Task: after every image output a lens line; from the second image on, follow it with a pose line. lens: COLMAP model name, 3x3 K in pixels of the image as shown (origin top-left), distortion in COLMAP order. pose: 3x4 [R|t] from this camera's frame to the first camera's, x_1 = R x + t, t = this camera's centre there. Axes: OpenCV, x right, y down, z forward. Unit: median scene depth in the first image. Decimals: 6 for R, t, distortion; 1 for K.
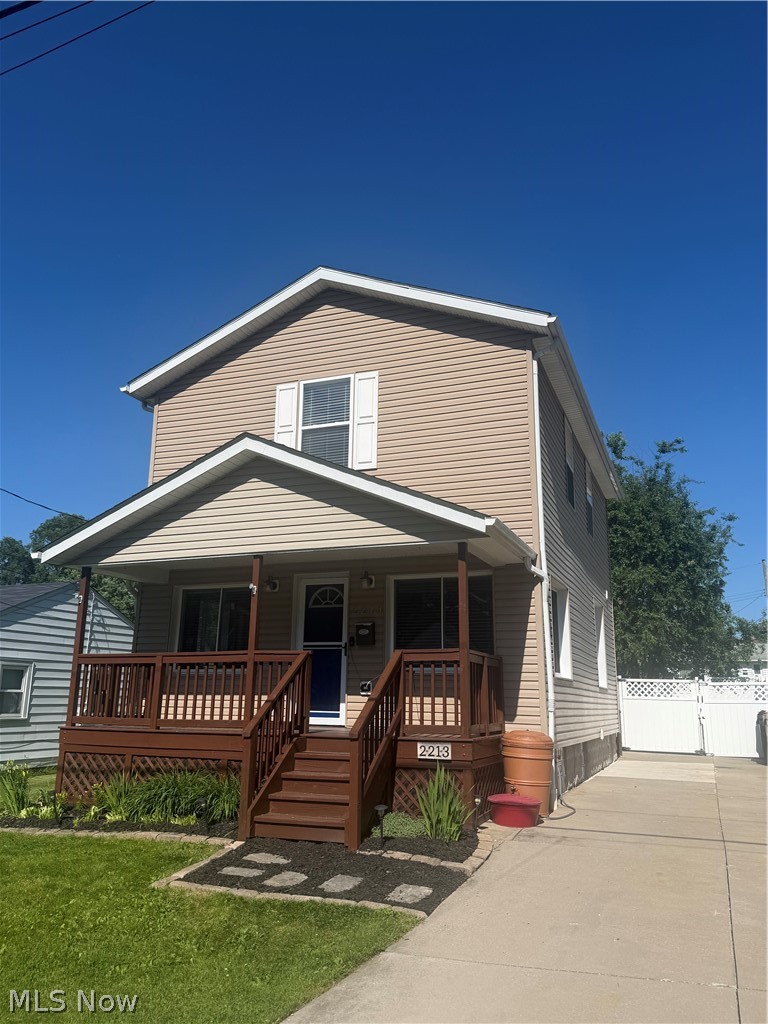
lens RADIAL K [[778.9, 0, 389.1], [0, 778.9, 504.6], [0, 0, 1]] dist [0.011292, -0.048692]
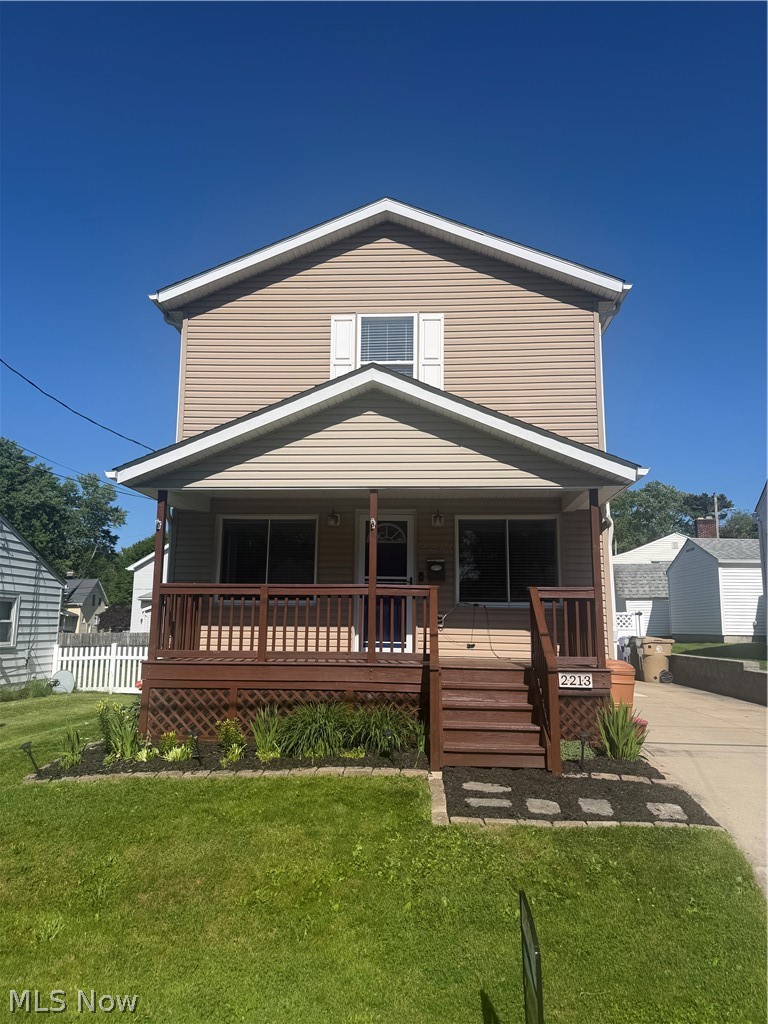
lens RADIAL K [[724.3, 0, 384.3], [0, 724.3, 510.7], [0, 0, 1]] dist [0.038531, -0.009441]
pose [[0.956061, 0.049338, 0.288985, -0.376807], [-0.074280, 0.994339, 0.075983, 0.018853], [-0.283601, -0.094110, 0.954313, 0.100656]]
